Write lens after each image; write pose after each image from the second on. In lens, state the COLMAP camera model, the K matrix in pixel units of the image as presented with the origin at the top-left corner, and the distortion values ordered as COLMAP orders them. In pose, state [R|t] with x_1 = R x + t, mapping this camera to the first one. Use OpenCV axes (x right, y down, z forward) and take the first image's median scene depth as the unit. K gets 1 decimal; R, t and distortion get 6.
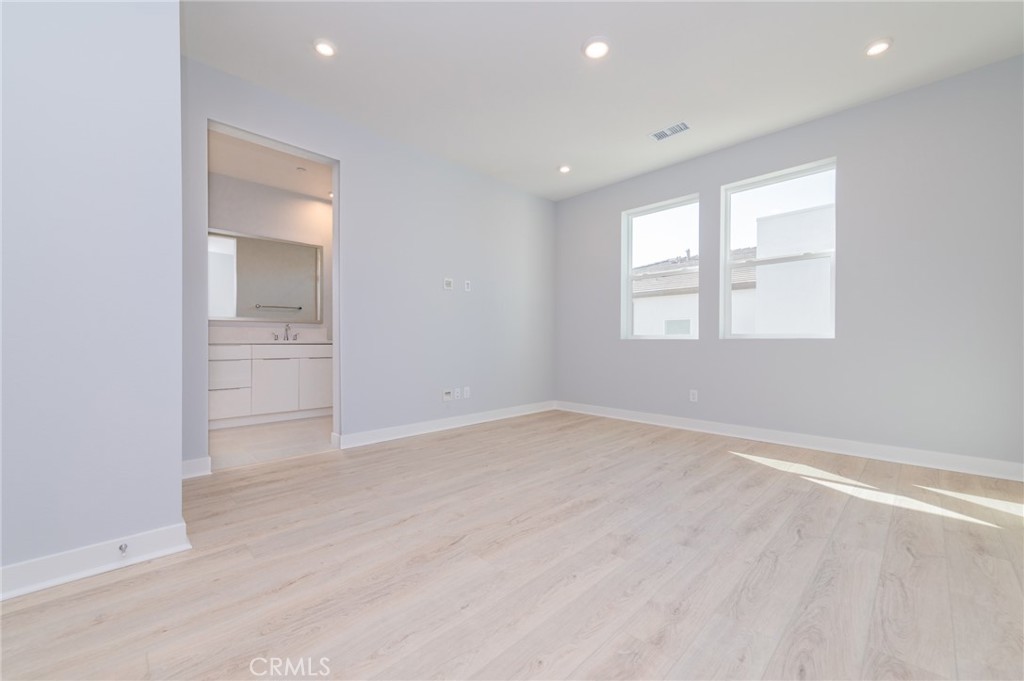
lens RADIAL K [[402.8, 0, 512.0], [0, 402.8, 340.5], [0, 0, 1]] dist [0.006309, -0.000491]
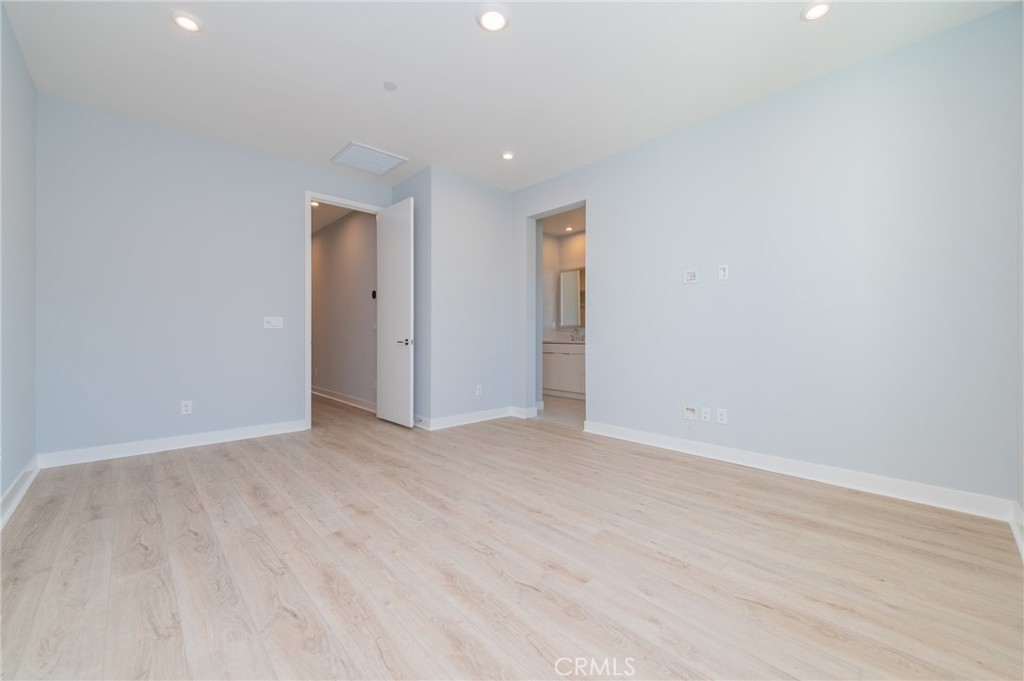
lens RADIAL K [[395.5, 0, 489.6], [0, 395.5, 337.5], [0, 0, 1]] dist [0.004544, 0.000132]
pose [[-0.037502, 0.005094, -0.999284, 1.070191], [-0.003872, 0.999979, 0.005243, -0.025165], [0.999289, 0.004066, -0.037481, 1.046523]]
